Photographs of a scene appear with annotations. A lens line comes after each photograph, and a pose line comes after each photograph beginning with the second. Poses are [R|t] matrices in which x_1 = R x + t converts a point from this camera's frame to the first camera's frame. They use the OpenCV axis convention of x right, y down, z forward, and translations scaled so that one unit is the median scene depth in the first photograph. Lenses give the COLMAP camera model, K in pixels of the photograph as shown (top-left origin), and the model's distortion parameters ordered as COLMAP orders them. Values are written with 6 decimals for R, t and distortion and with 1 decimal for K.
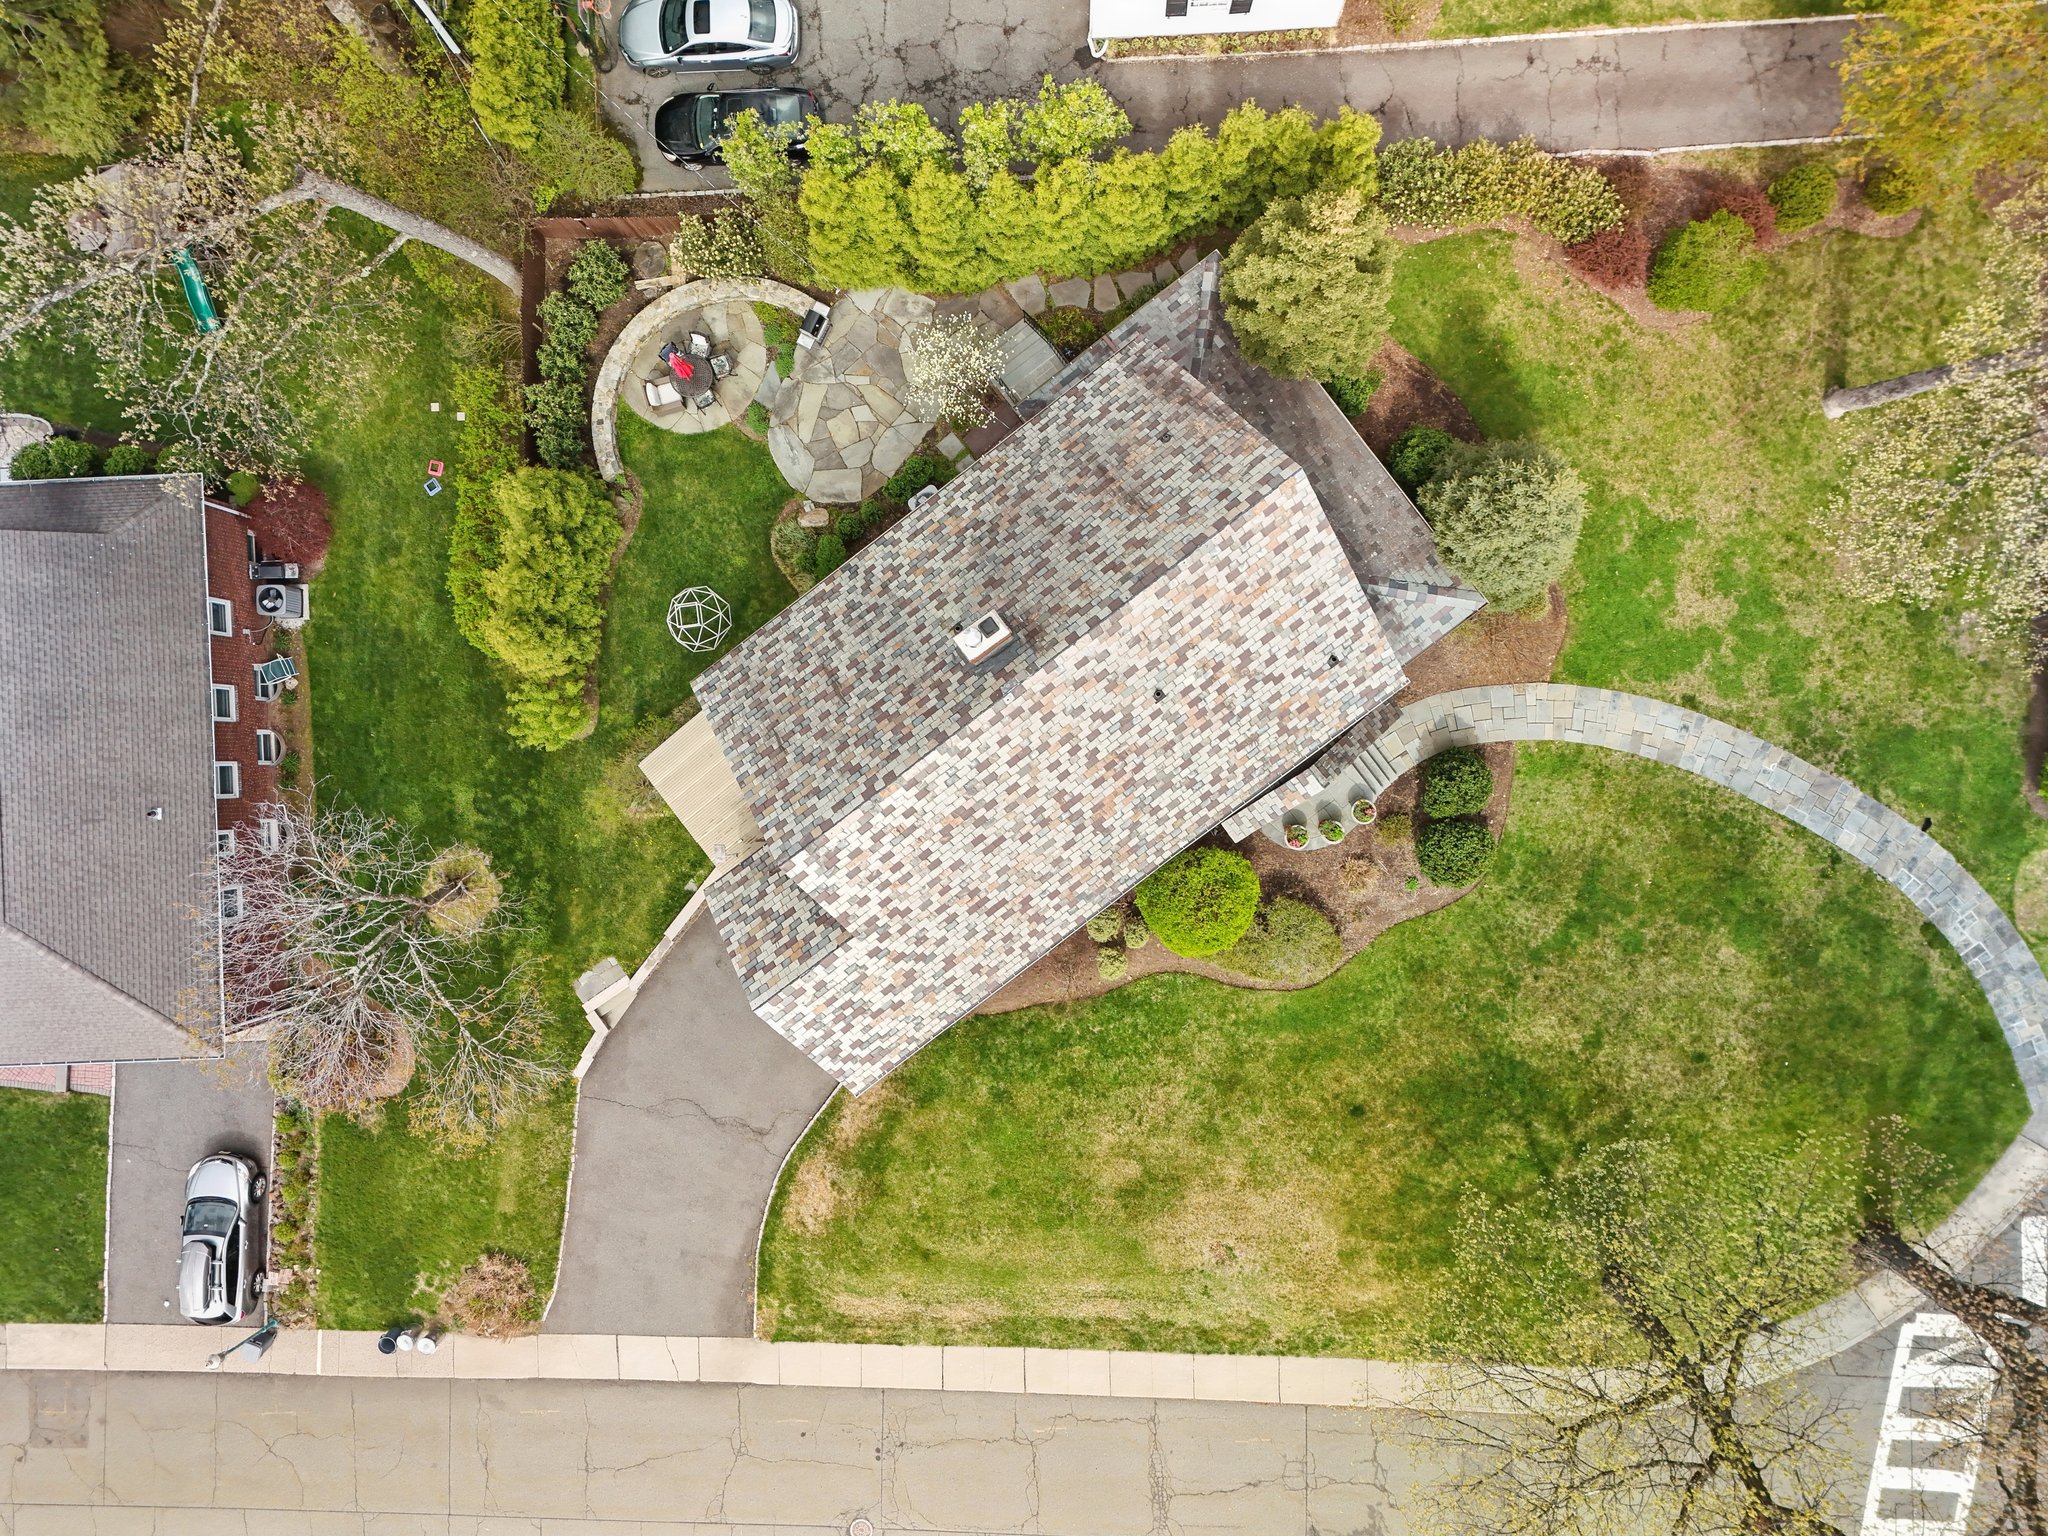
lens RADIAL K [[1513.1, 0, 1009.9], [0, 1513.1, 724.1], [0, 0, 1]] dist [0.066277, -0.041291]
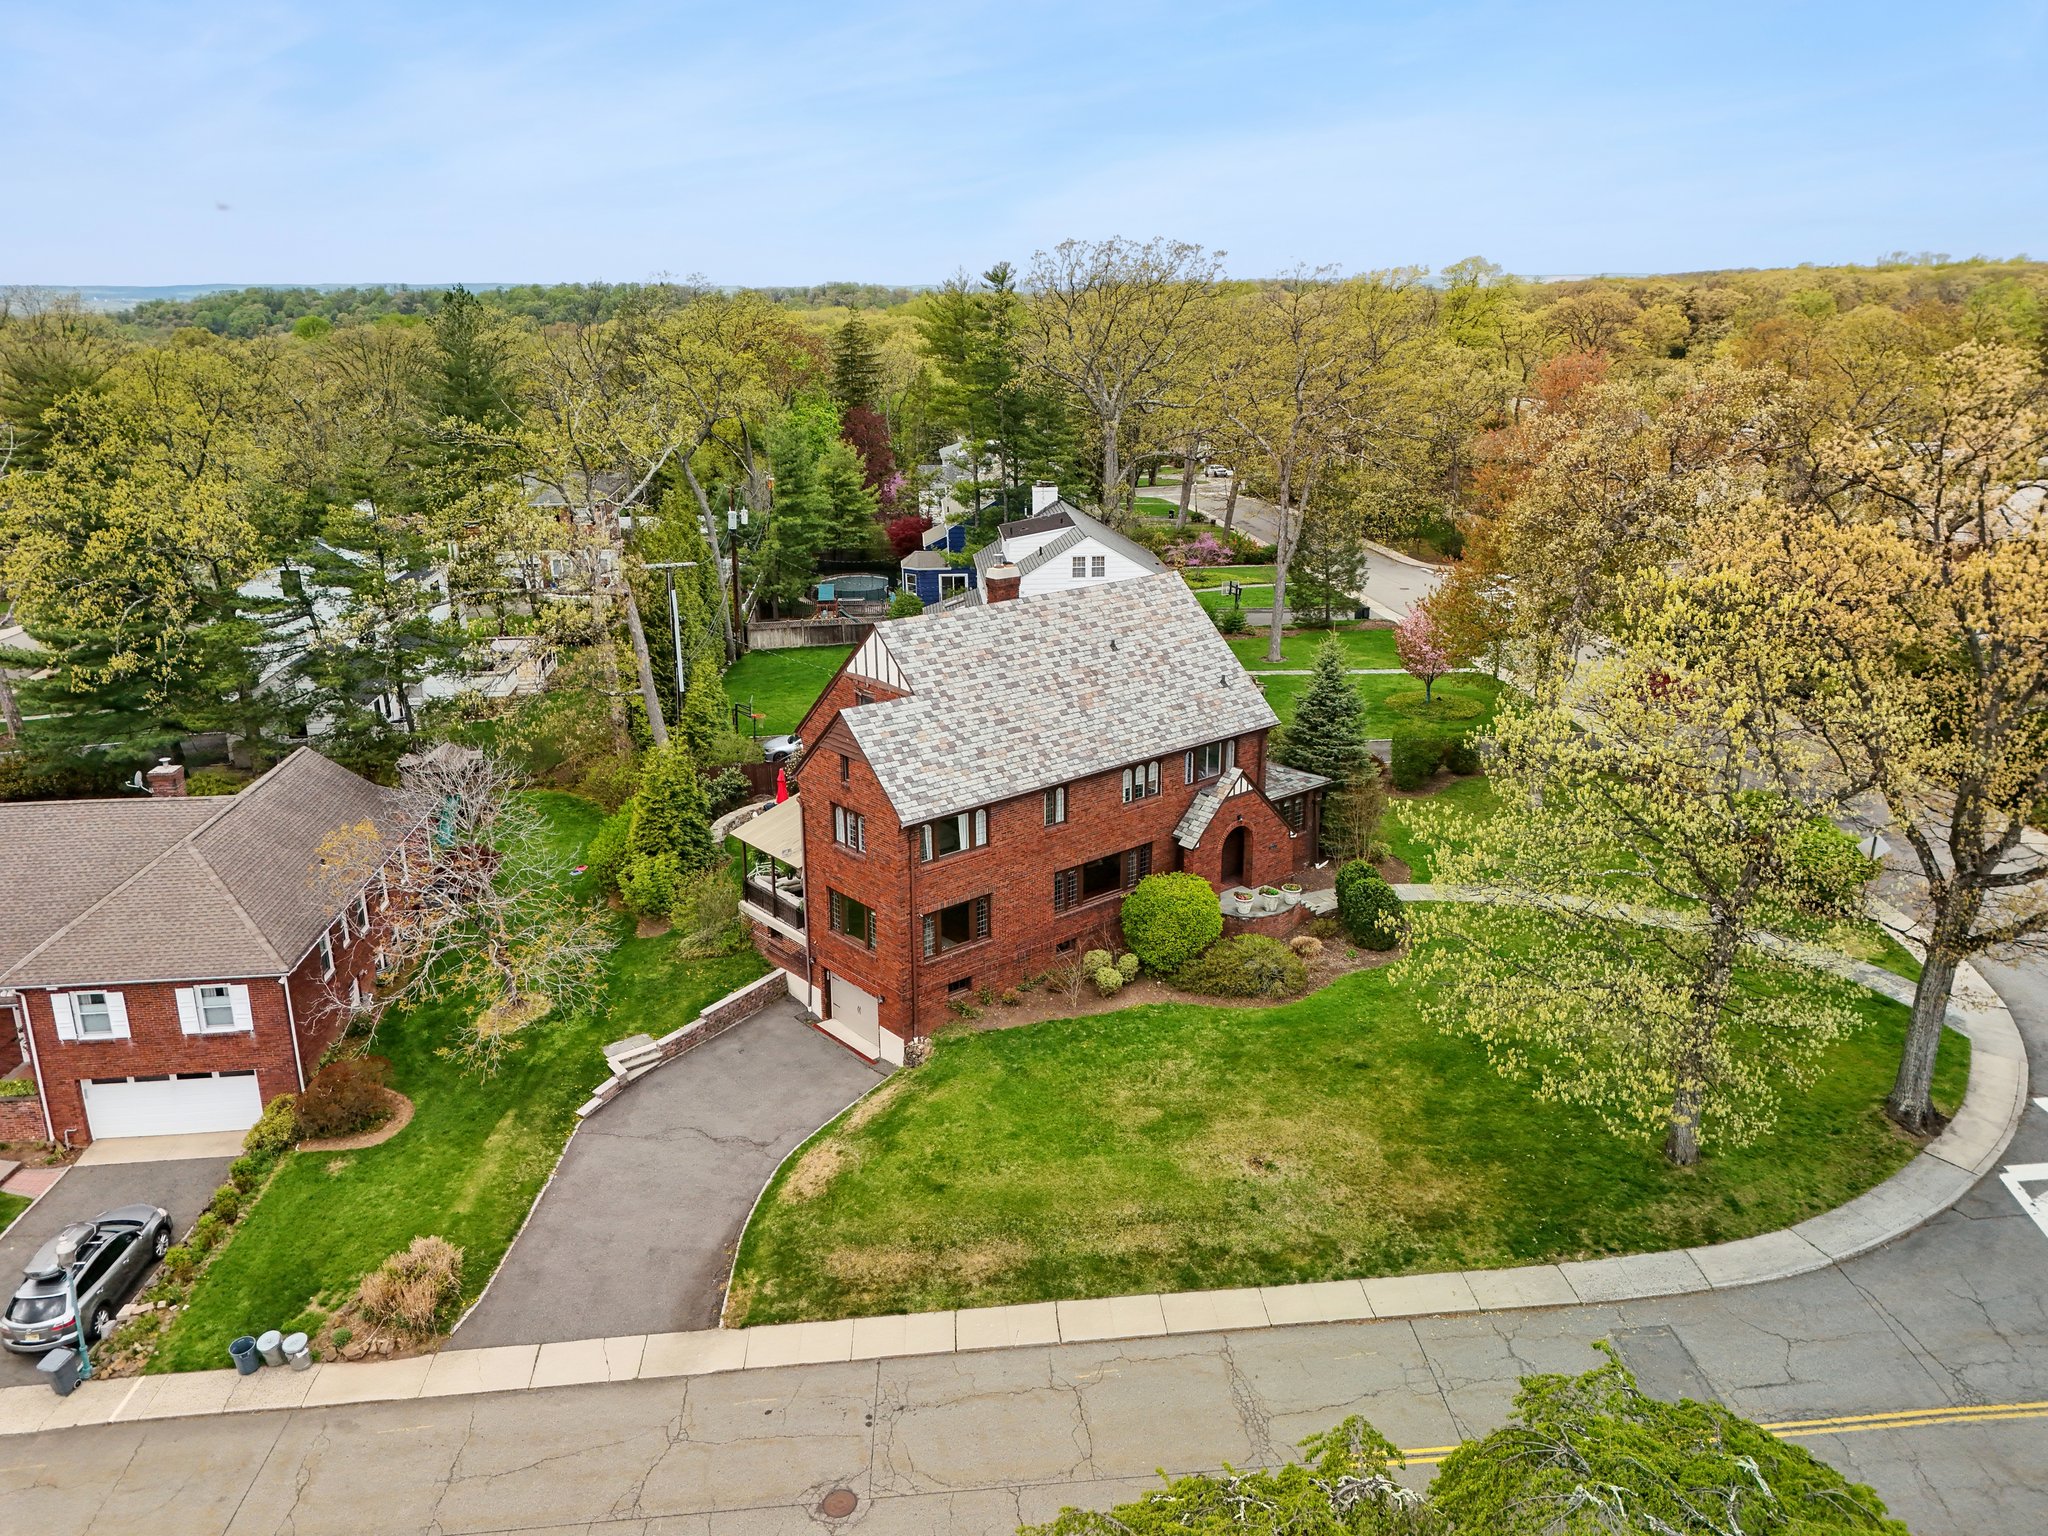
lens RADIAL K [[1513.1, 0, 1009.9], [0, 1513.1, 724.1], [0, 0, 1]] dist [0.066277, -0.041291]
pose [[0.998425, 0.019038, 0.052768, -0.064592], [0.045362, 0.279391, -0.959105, 1.111385], [-0.033003, 0.959989, 0.278088, 0.477260]]
